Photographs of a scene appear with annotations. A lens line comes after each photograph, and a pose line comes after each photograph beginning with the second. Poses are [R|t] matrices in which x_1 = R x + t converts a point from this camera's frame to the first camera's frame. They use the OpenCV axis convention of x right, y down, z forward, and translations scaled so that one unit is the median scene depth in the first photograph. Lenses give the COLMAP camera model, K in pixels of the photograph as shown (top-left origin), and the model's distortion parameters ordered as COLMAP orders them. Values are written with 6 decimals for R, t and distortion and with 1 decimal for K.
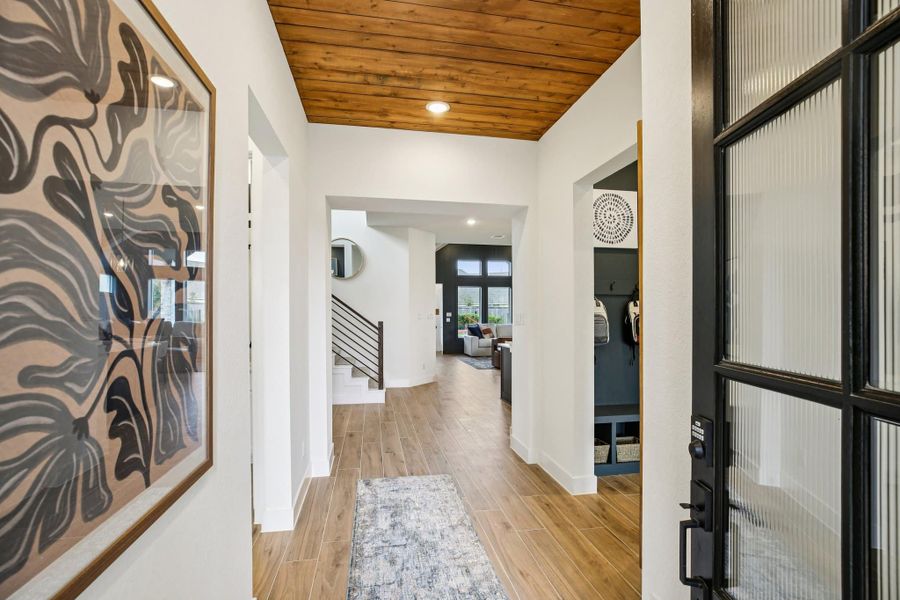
lens RADIAL K [[412.5, 0, 451.1], [0, 412.5, 309.1], [0, 0, 1]] dist [-0.034428, 0.004240]
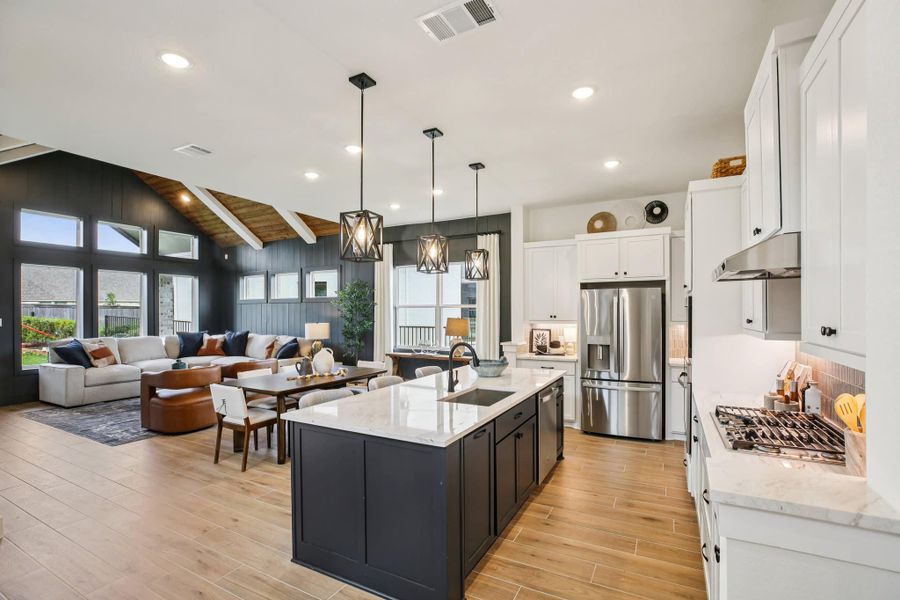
lens RADIAL K [[412.5, 0, 445.9], [0, 412.5, 308.8], [0, 0, 1]] dist [-0.034428, 0.004240]
pose [[0.622119, 0.006387, 0.782897, -0.040554], [-0.002414, 0.999978, -0.006240, -0.000300], [-0.782919, 0.001992, 0.622120, 0.334139]]
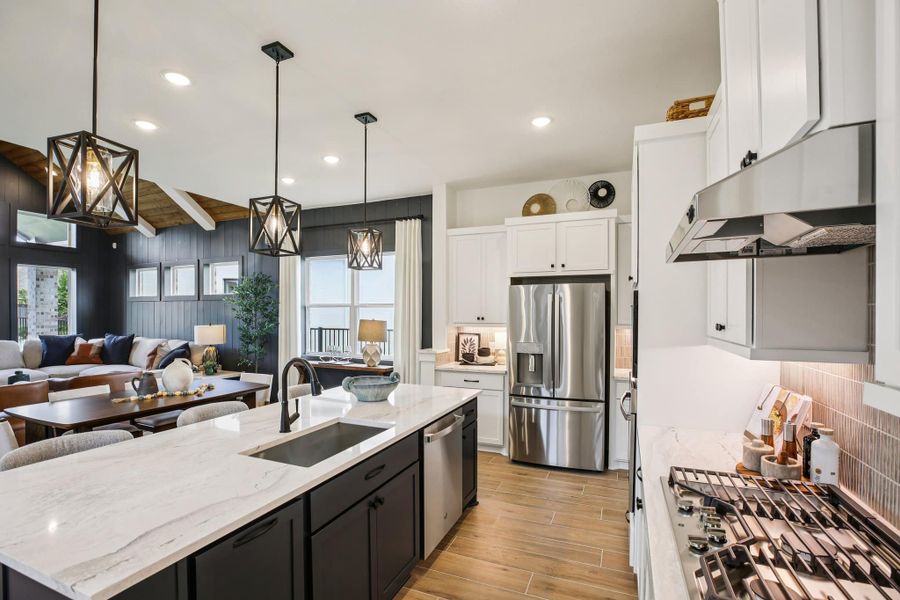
lens RADIAL K [[412.5, 0, 446.3], [0, 412.5, 312.6], [0, 0, 1]] dist [-0.034428, 0.004240]
pose [[0.548781, 0.004538, 0.835954, 0.048055], [-0.007169, 0.999974, -0.000722, 0.000328], [-0.835936, -0.005596, 0.548799, 0.342726]]
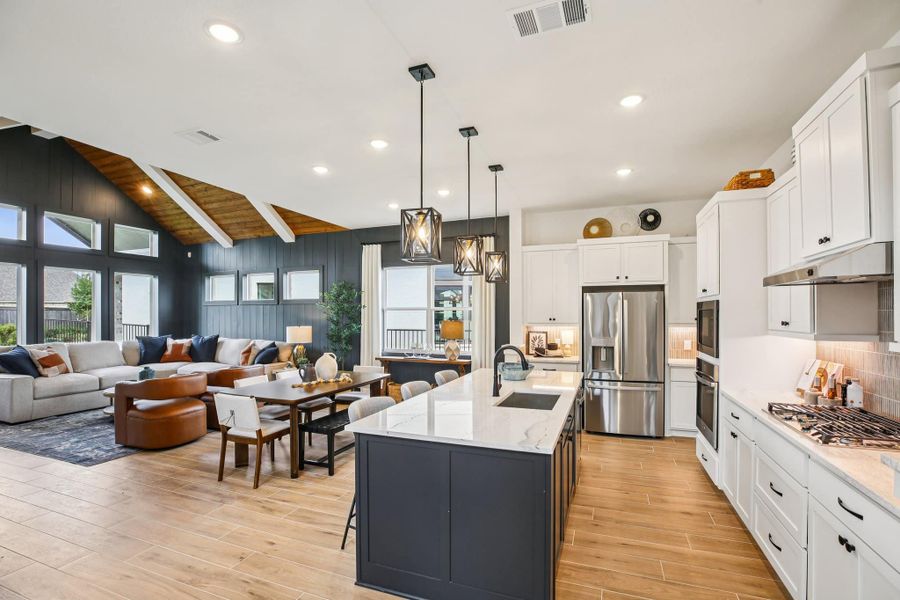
lens RADIAL K [[412.5, 0, 445.2], [0, 412.5, 309.2], [0, 0, 1]] dist [-0.034428, 0.004240]
pose [[0.519844, 0.011923, 0.854178, -0.066145], [-0.003272, 0.999923, -0.011966, -0.000137], [-0.854255, 0.003425, 0.519843, 0.382062]]
